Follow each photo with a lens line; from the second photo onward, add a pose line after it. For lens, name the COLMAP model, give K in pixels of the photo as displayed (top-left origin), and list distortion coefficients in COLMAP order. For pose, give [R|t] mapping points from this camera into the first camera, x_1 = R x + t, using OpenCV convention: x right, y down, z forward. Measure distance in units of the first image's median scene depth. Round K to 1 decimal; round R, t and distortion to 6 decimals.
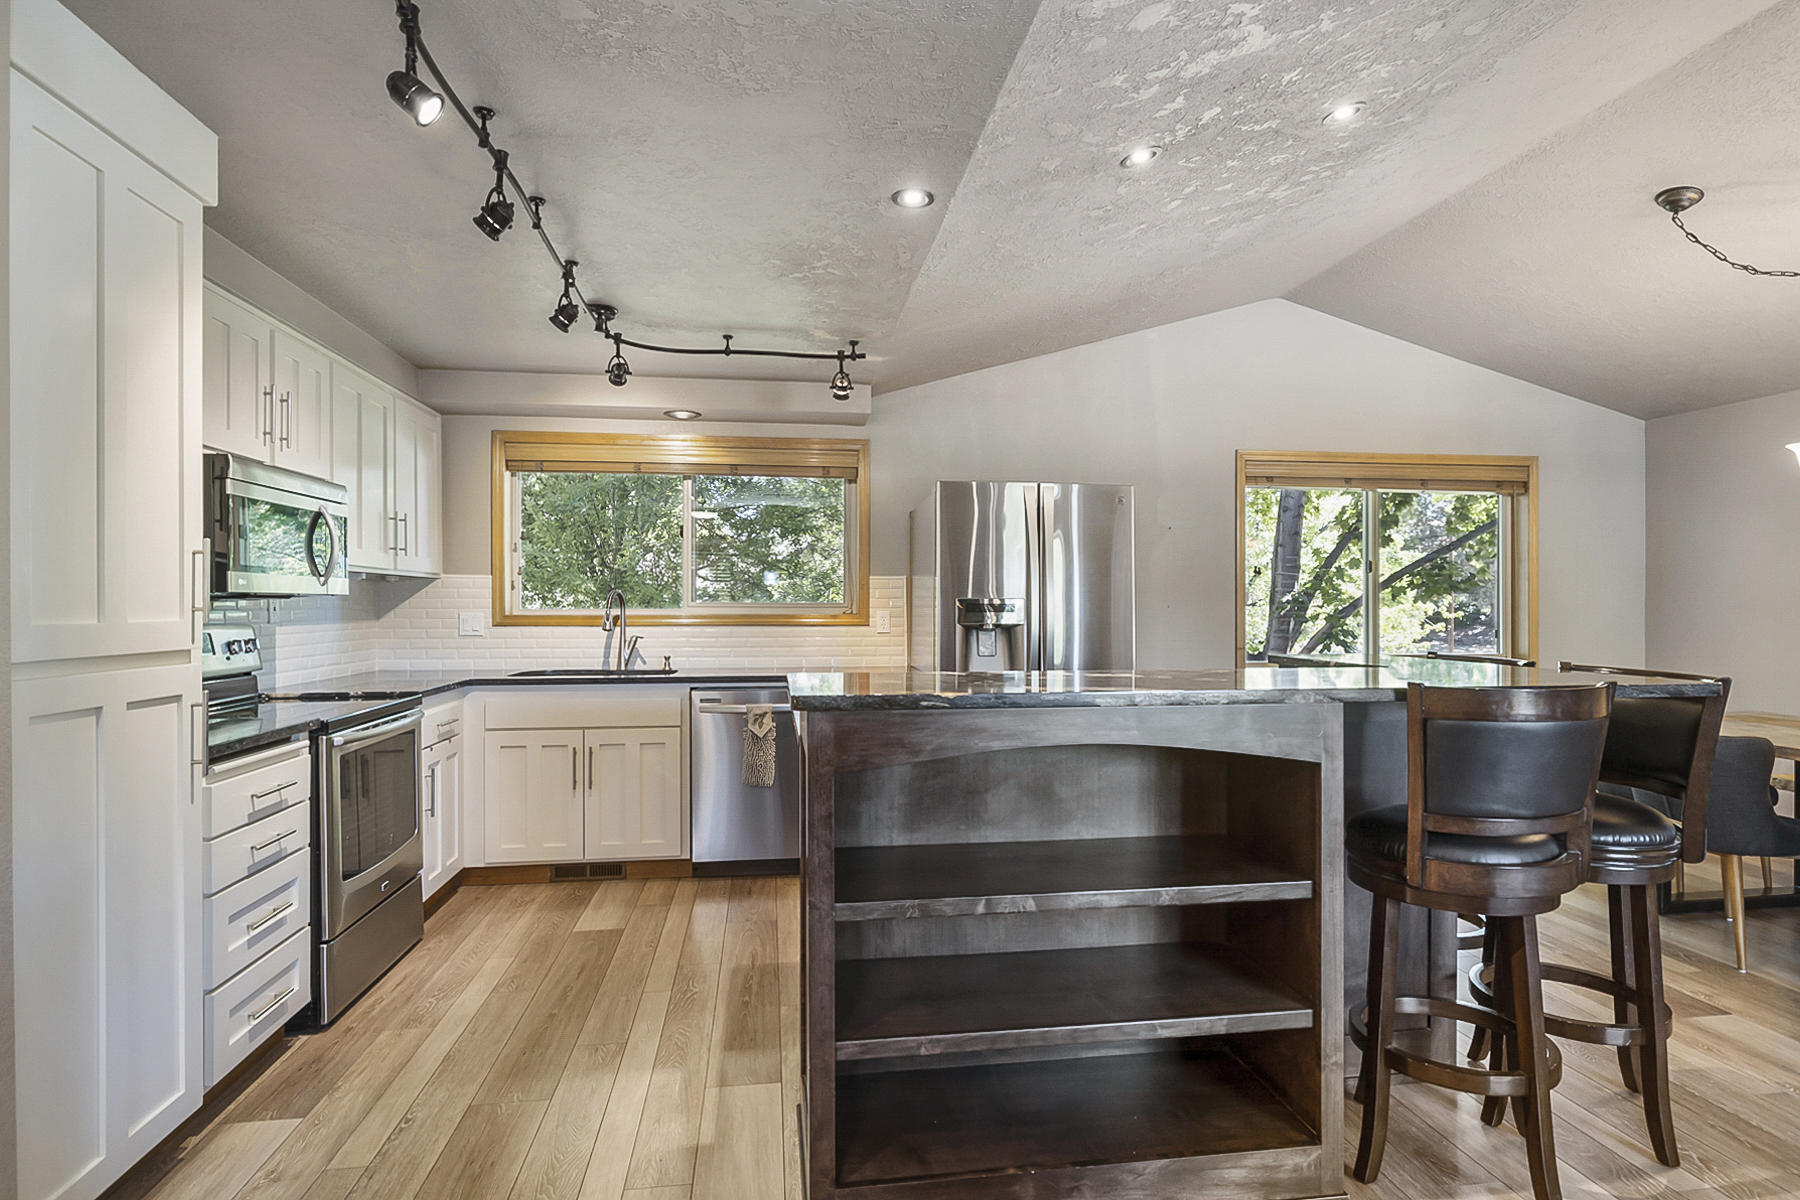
lens RADIAL K [[926.3, 0, 901.7], [0, 926.3, 605.0], [0, 0, 1]] dist [-0.009521, 0.004563]
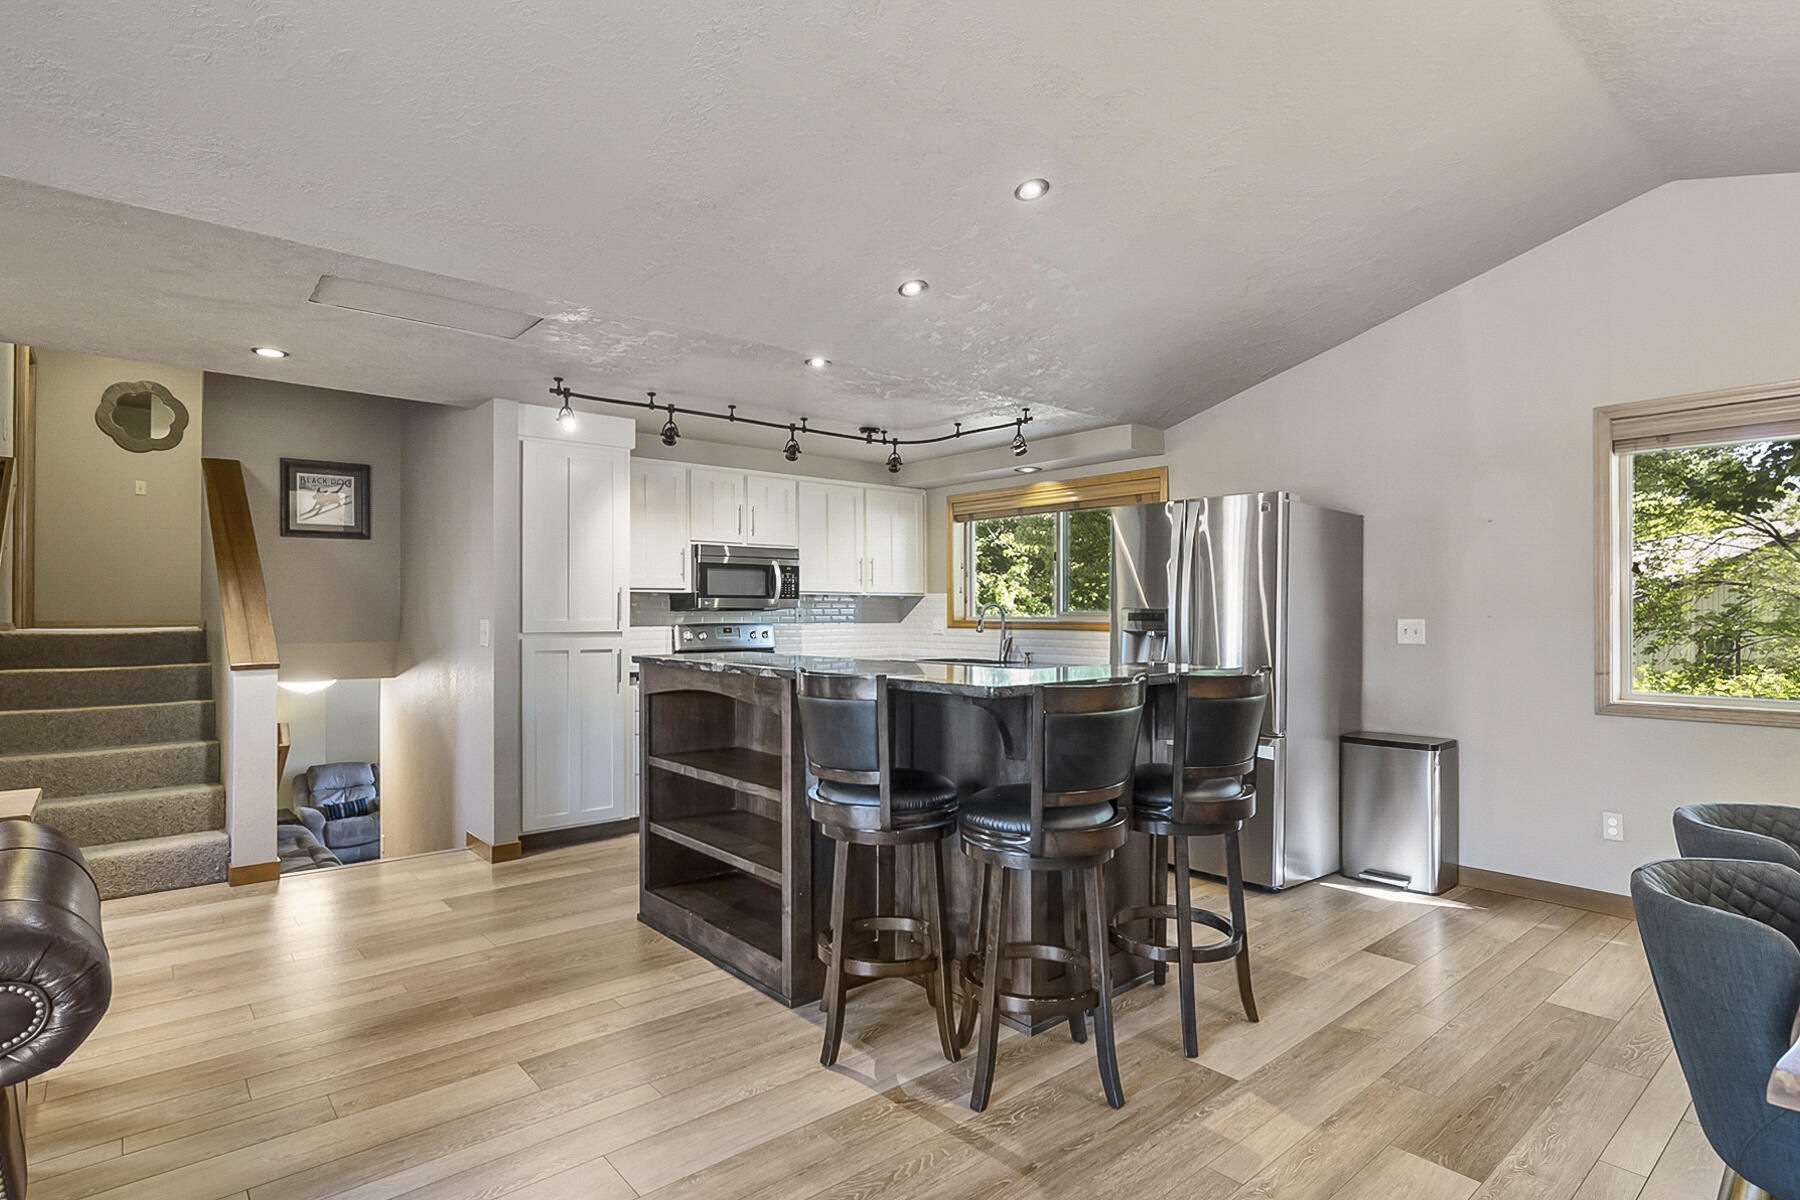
lens RADIAL K [[926.3, 0, 899.3], [0, 926.3, 609.2], [0, 0, 1]] dist [-0.009521, 0.004563]
pose [[0.533625, -0.001627, -0.845719, 0.939505], [-0.001549, 0.999995, -0.002901, -0.002835], [0.845719, 0.002858, 0.533620, 0.166466]]
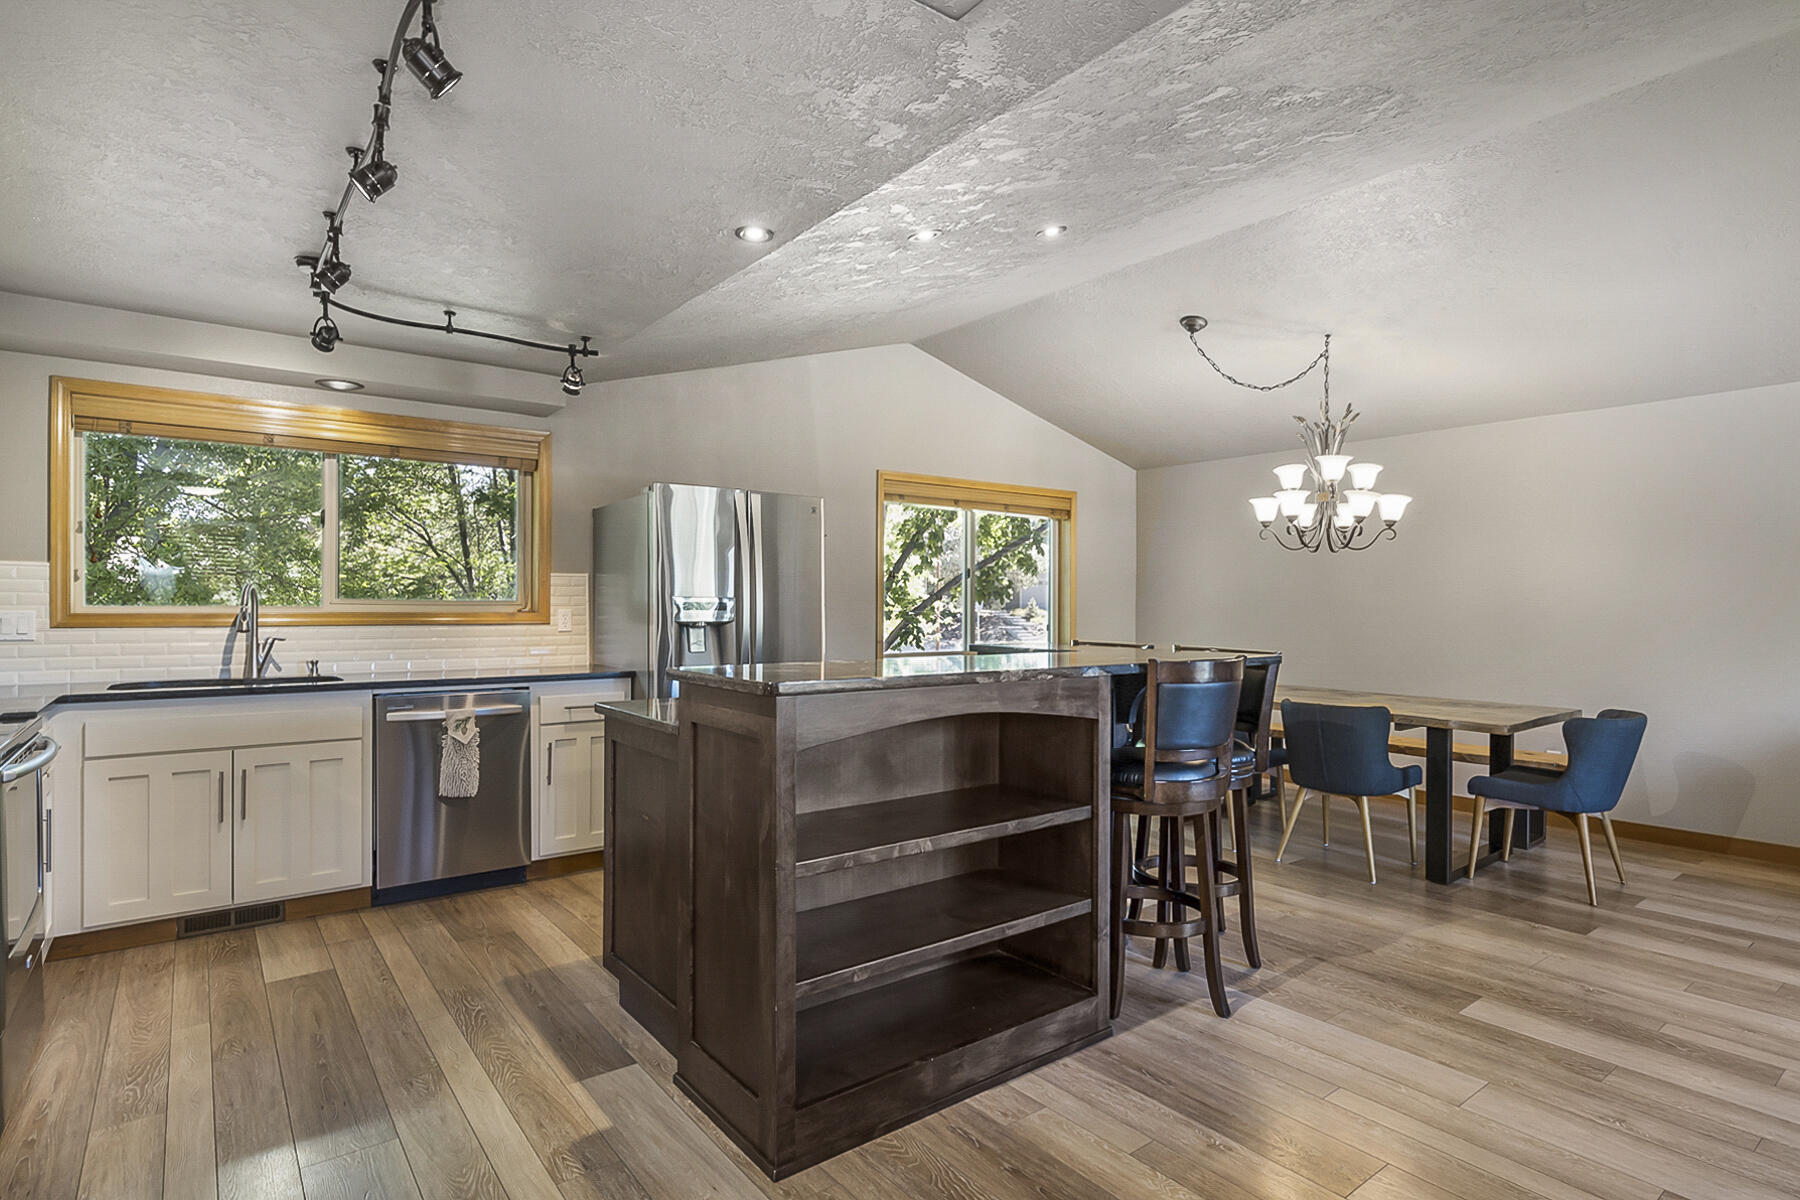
lens RADIAL K [[926.3, 0, 905.4], [0, 926.3, 602.9], [0, 0, 1]] dist [-0.009521, 0.004563]
pose [[0.869449, 0.004840, 0.493999, -0.241792], [-0.004319, 0.999988, -0.002197, 0.000740], [-0.494004, -0.000224, 0.869460, -0.030932]]
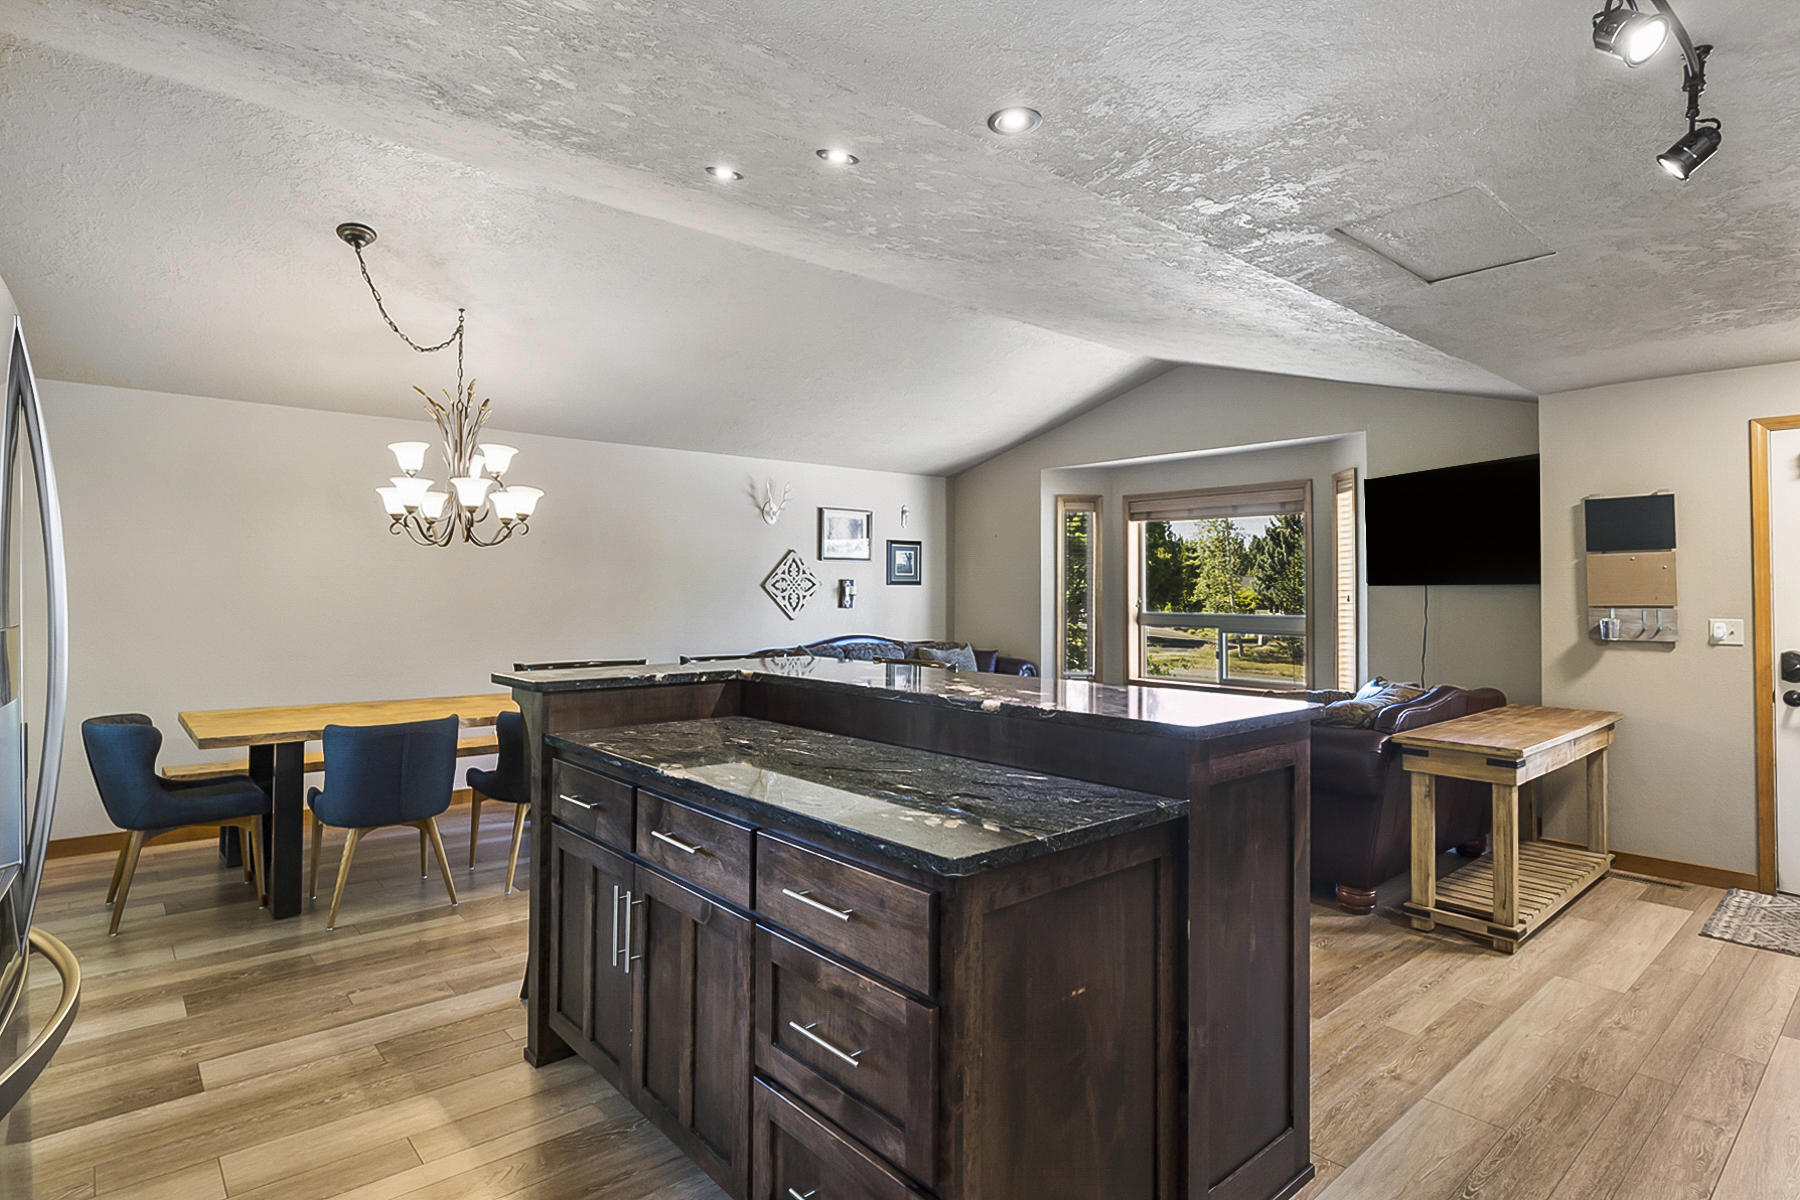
lens RADIAL K [[926.3, 0, 894.1], [0, 926.3, 587.5], [0, 0, 1]] dist [-0.009521, 0.004563]
pose [[-0.541799, 0.000460, 0.840508, -0.385302], [-0.002970, 0.999993, -0.002461, -0.024276], [-0.840503, -0.003829, -0.541793, 0.975984]]
